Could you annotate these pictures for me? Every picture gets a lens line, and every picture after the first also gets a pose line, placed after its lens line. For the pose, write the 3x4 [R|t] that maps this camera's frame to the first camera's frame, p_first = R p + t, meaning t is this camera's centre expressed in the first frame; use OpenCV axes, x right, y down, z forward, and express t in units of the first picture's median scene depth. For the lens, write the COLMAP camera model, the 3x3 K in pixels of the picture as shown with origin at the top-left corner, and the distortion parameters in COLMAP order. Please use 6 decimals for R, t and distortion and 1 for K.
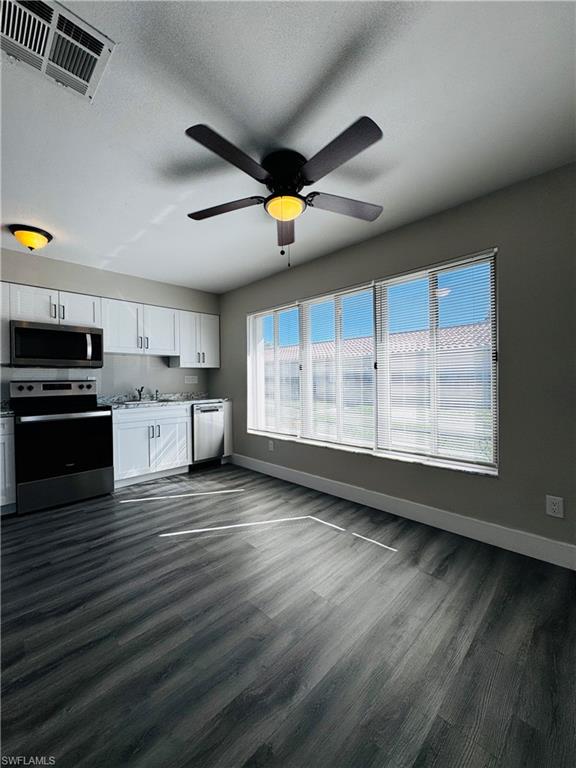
lens RADIAL K [[306.7, 0, 288.2], [0, 306.7, 383.6], [0, 0, 1]] dist [-0.004456, 0.000799]
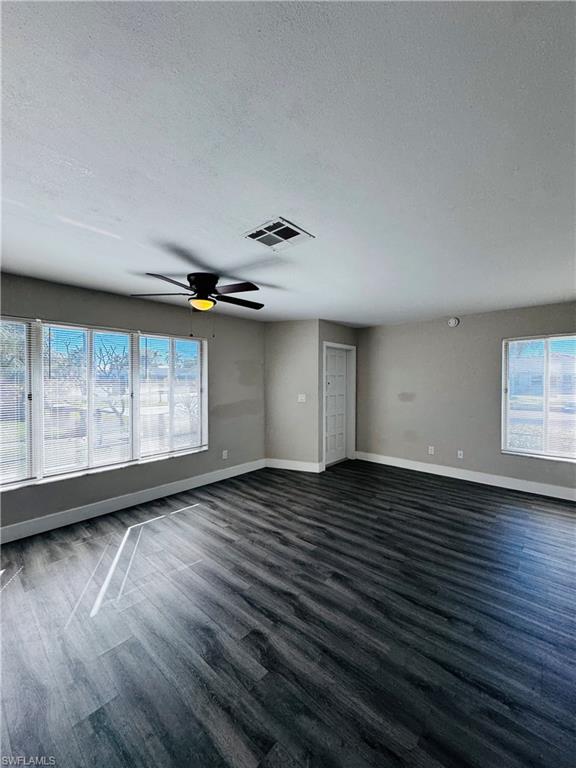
lens RADIAL K [[306.7, 0, 288.7], [0, 306.7, 383.8], [0, 0, 1]] dist [-0.004456, 0.000799]
pose [[-0.054322, 0.000537, 0.998523, -0.912007], [0.010661, 0.999943, 0.000042, -0.087816], [-0.998467, 0.010648, -0.054325, 0.365771]]
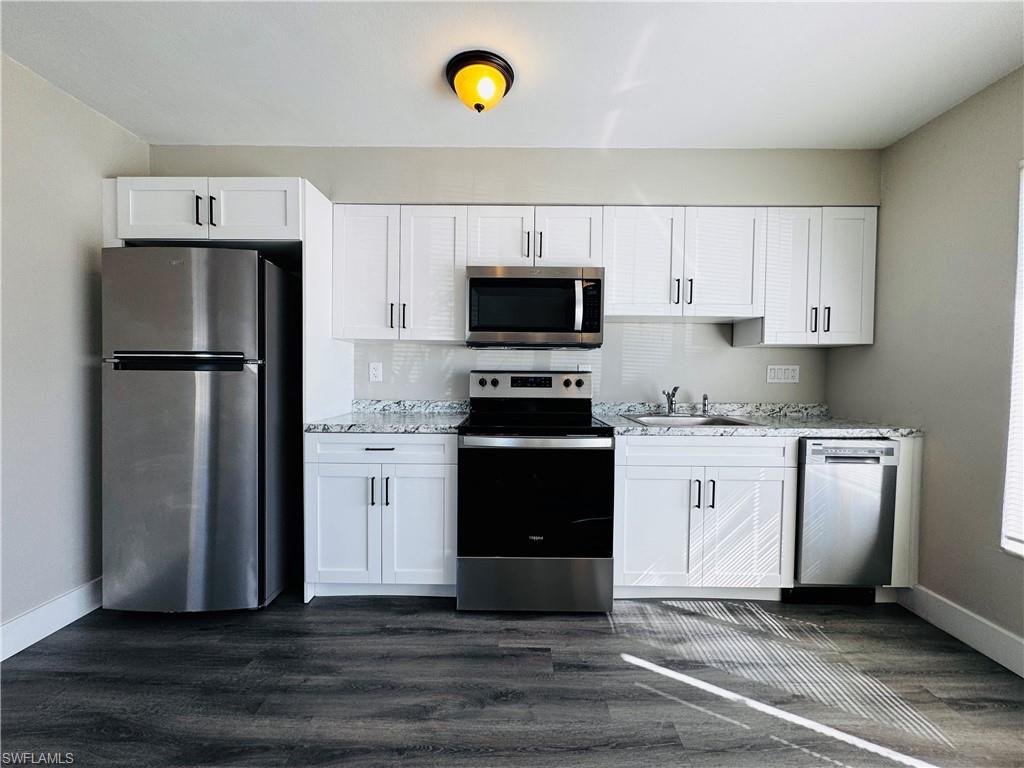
lens RADIAL K [[409.0, 0, 510.6], [0, 409.0, 382.6], [0, 0, 1]] dist [-0.004456, 0.000799]
pose [[0.699371, 0.035878, -0.713857, -0.244769], [-0.026931, 0.999353, 0.023843, -0.005634], [0.714251, 0.002550, 0.699885, 0.450127]]
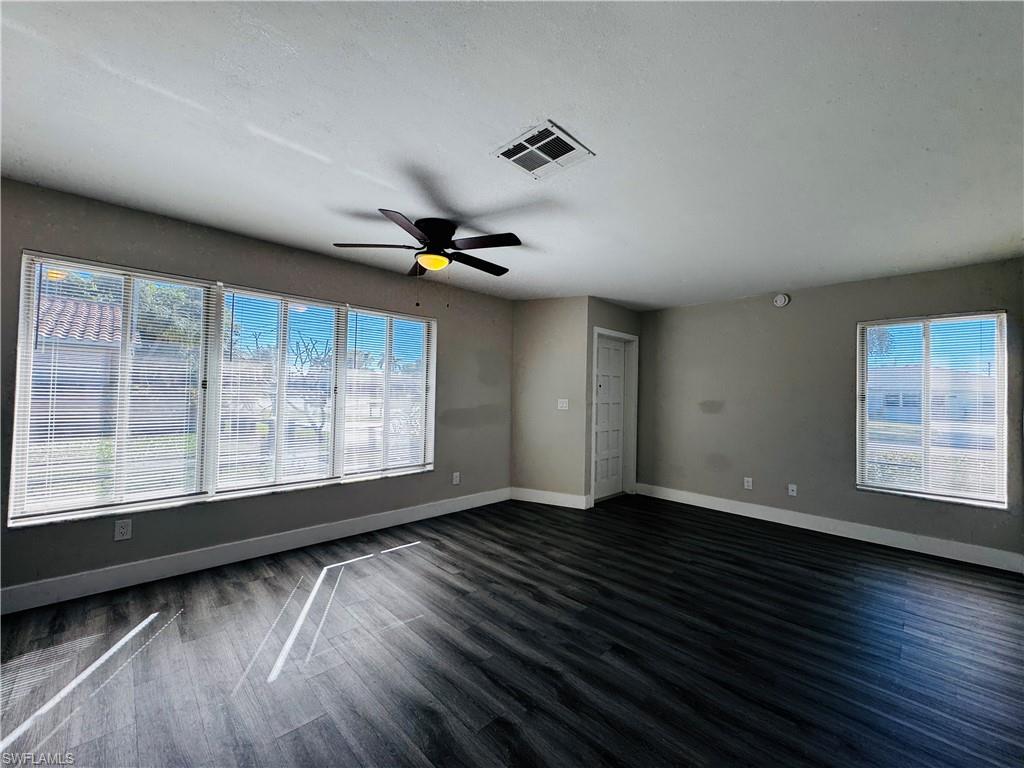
lens RADIAL K [[409.0, 0, 511.2], [0, 409.0, 385.7], [0, 0, 1]] dist [-0.004456, 0.000799]
pose [[0.012394, 0.033776, 0.999353, -0.866801], [-0.011523, 0.999368, -0.033633, -0.031439], [-0.999857, -0.011098, 0.012776, 0.386089]]
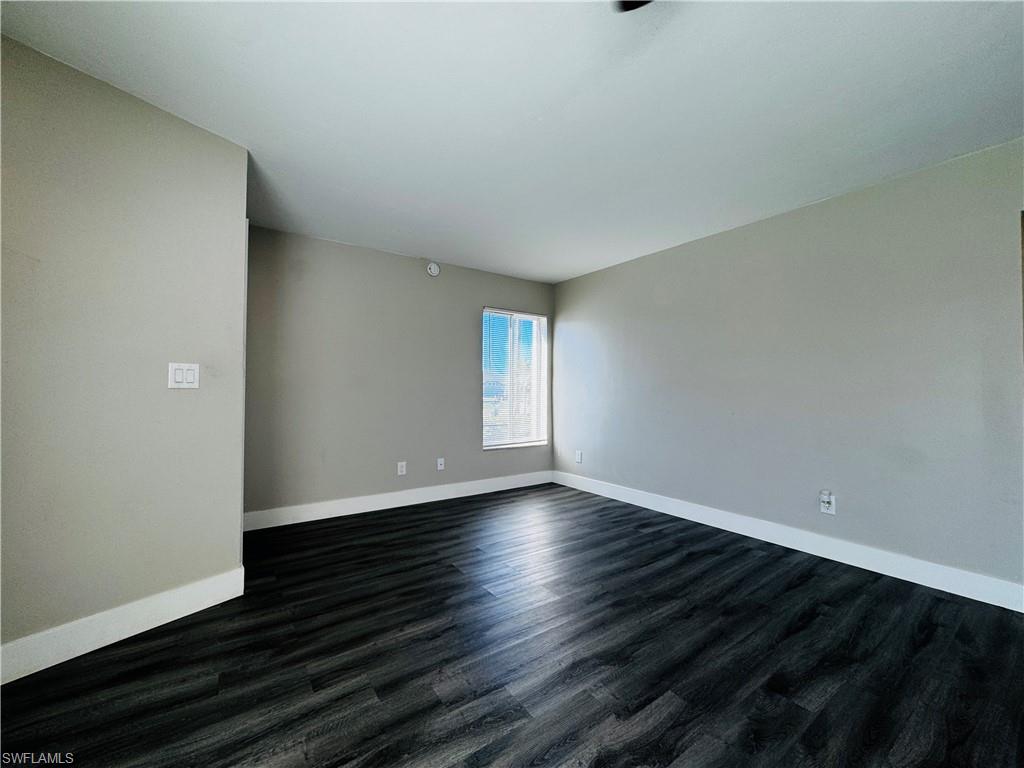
lens RADIAL K [[409.0, 0, 510.4], [0, 409.0, 388.1], [0, 0, 1]] dist [-0.004456, 0.000799]
pose [[-0.985730, 0.009205, 0.168084, 0.018819], [0.009445, 0.999955, 0.000631, 0.006809], [-0.168071, 0.002210, -0.985772, 0.741562]]
